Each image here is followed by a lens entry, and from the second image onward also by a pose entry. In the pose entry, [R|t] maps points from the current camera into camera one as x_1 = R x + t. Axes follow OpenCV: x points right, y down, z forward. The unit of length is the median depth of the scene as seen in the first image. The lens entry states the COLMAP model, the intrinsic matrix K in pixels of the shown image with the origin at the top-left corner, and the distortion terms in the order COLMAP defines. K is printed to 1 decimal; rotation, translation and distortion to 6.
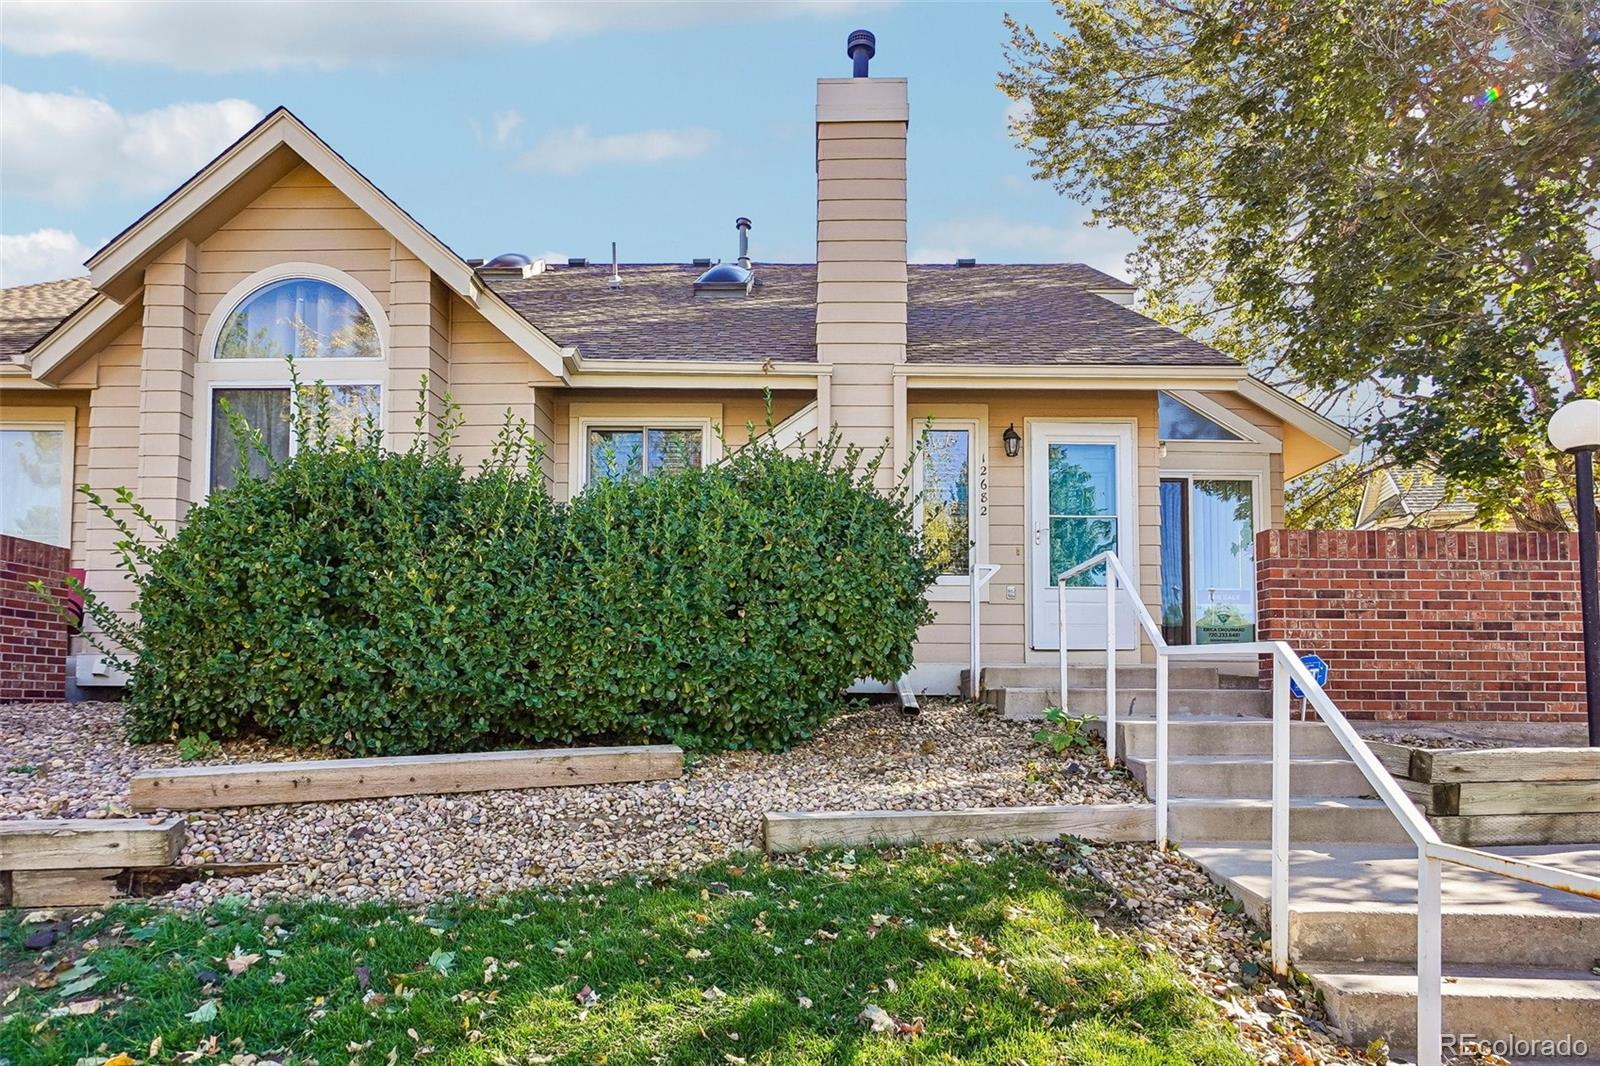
lens RADIAL K [[1184.2, 0, 799.9], [0, 1184.2, 537.7], [0, 0, 1]] dist [-0.024316, 0.009539]
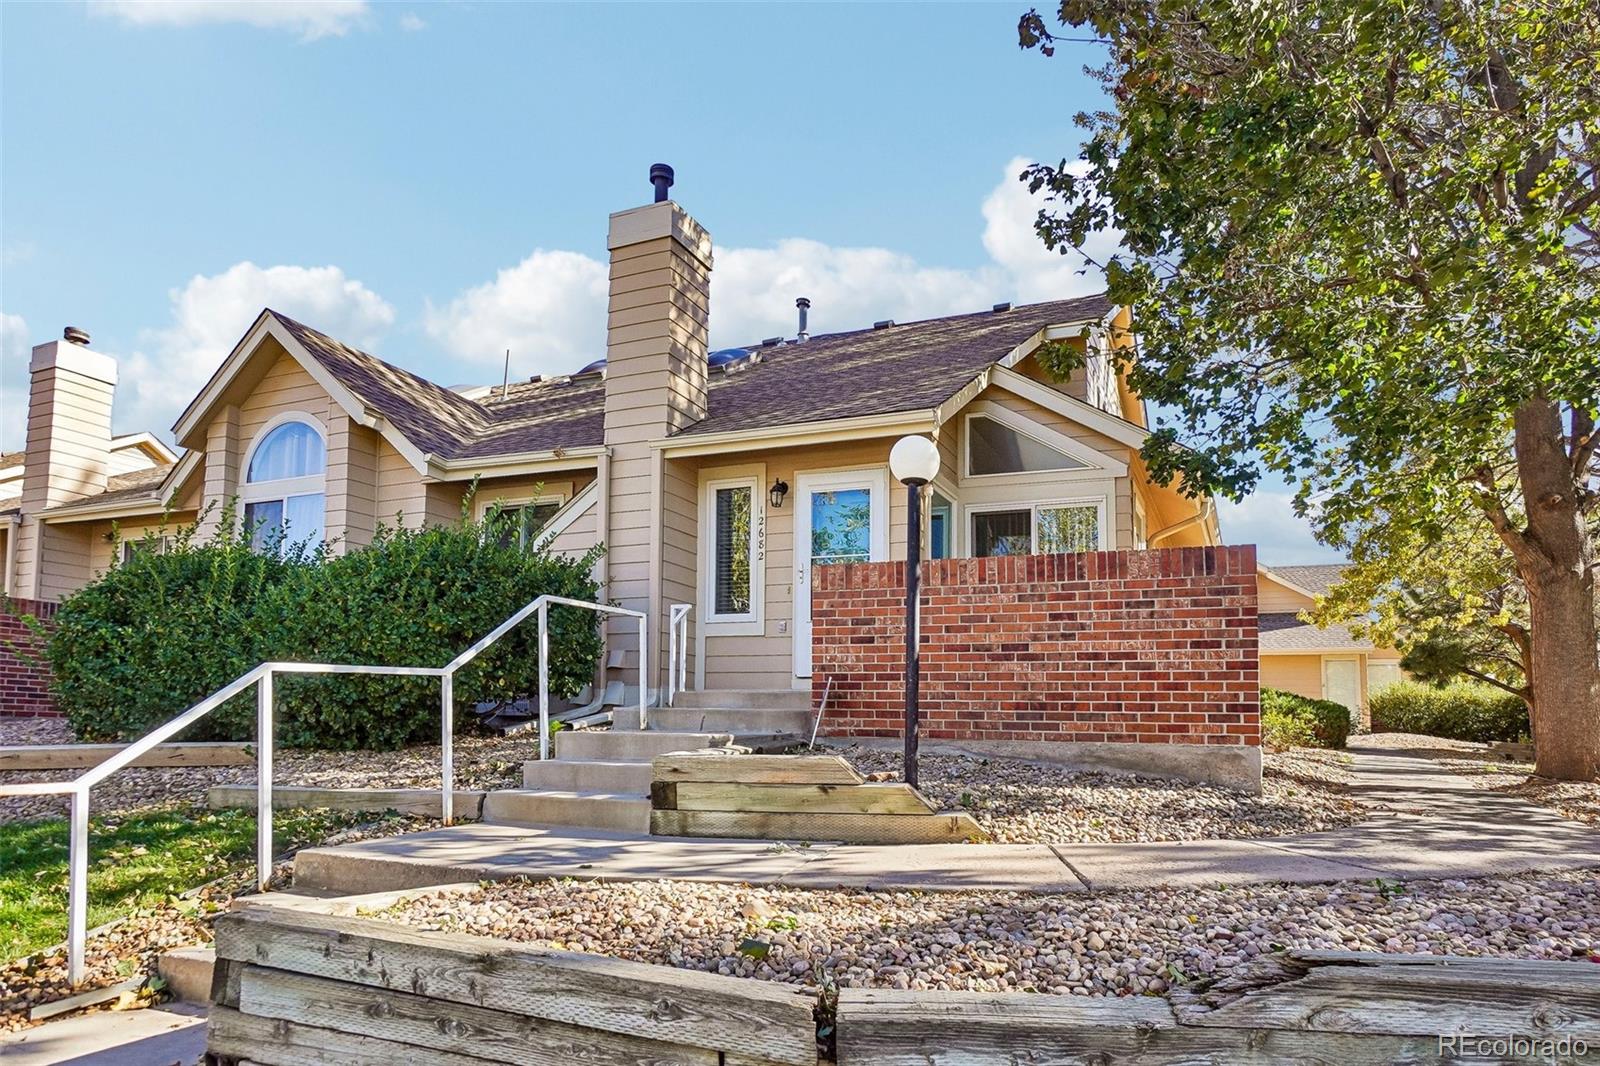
lens RADIAL K [[1184.2, 0, 800.5], [0, 1184.2, 531.3], [0, 0, 1]] dist [-0.024316, 0.009539]
pose [[0.898600, -0.065776, -0.433810, 0.880331], [0.048381, 0.997524, -0.051033, 0.017429], [0.436093, 0.024870, 0.899558, -0.017026]]
